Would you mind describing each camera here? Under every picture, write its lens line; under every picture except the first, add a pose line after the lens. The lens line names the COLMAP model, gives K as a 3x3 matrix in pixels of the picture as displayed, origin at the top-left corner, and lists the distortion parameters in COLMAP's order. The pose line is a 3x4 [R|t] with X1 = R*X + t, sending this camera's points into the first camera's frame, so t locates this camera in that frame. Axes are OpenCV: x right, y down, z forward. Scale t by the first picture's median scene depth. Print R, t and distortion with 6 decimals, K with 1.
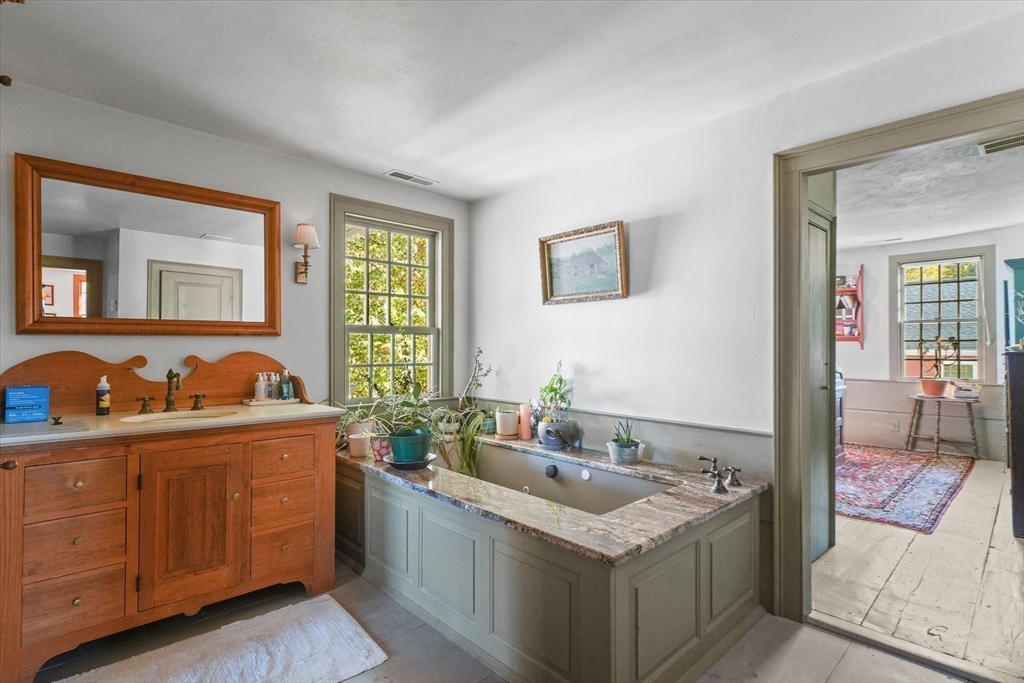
lens RADIAL K [[496.9, 0, 513.5], [0, 496.9, 341.6], [0, 0, 1]] dist [-0.000366, 0.000384]
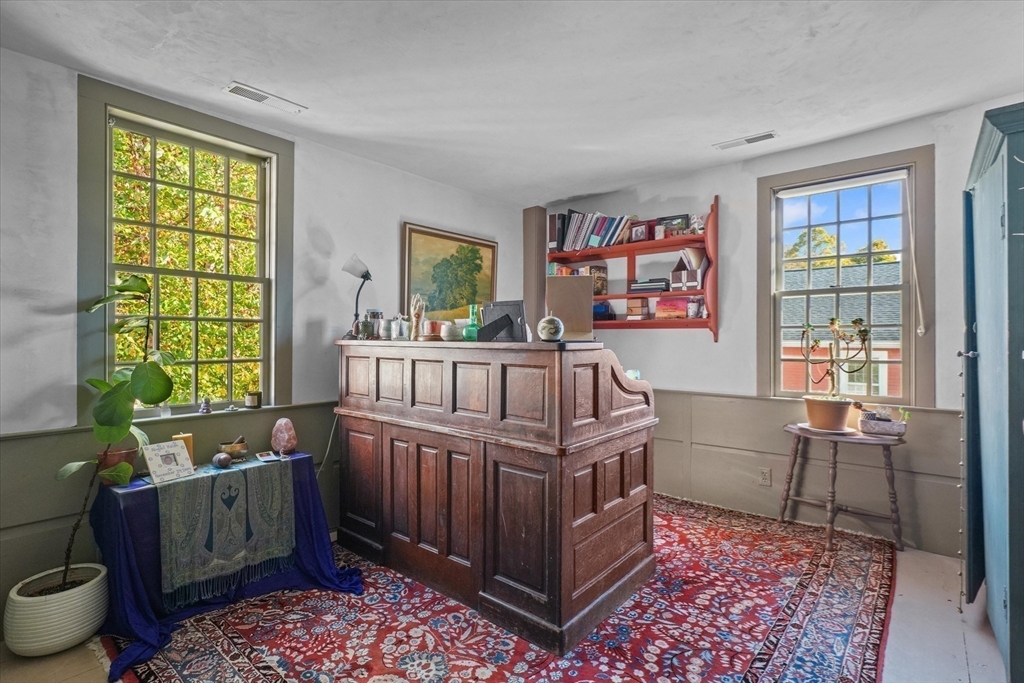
lens RADIAL K [[496.9, 0, 510.0], [0, 496.9, 339.8], [0, 0, 1]] dist [-0.000366, 0.000384]
pose [[0.993049, -0.000761, 0.117702, 0.430431], [-0.000526, 0.999940, 0.010898, 0.007227], [-0.117703, -0.010884, 0.992989, 0.493716]]
